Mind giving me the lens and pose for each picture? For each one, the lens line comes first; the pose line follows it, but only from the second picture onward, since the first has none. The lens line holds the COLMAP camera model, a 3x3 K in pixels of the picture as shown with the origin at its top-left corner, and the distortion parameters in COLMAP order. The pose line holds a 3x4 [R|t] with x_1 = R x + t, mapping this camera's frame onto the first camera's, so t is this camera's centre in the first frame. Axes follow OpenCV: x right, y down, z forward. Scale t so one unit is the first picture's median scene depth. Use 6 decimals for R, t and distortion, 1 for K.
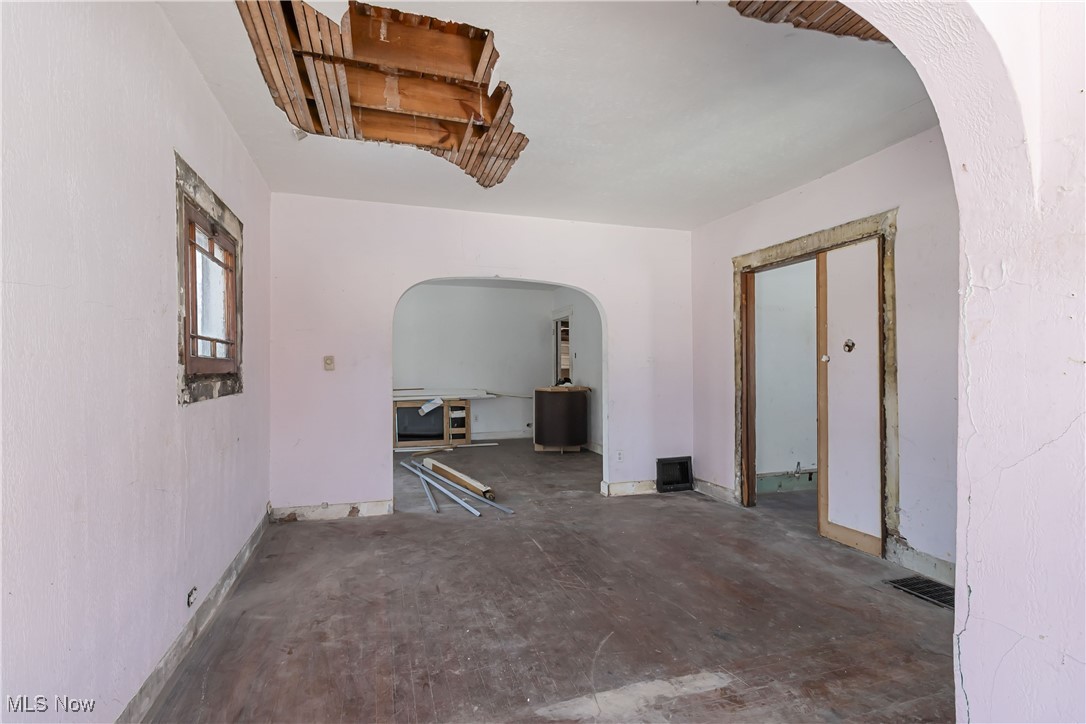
lens RADIAL K [[502.2, 0, 540.8], [0, 502.2, 365.3], [0, 0, 1]] dist [0.003101, 0.000369]
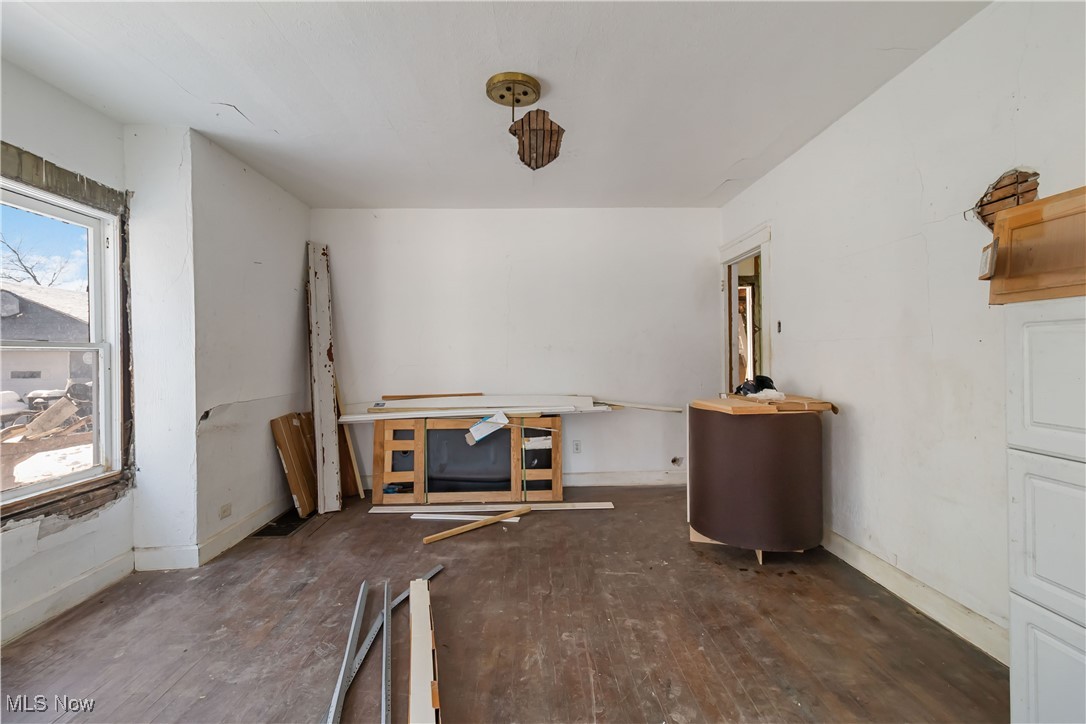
lens RADIAL K [[502.2, 0, 535.9], [0, 502.2, 356.6], [0, 0, 1]] dist [0.003101, 0.000369]
pose [[0.955175, -0.010357, -0.295862, -0.007798], [0.012737, 0.999900, 0.006117, 0.002034], [0.295769, -0.009611, 0.955211, 0.493305]]
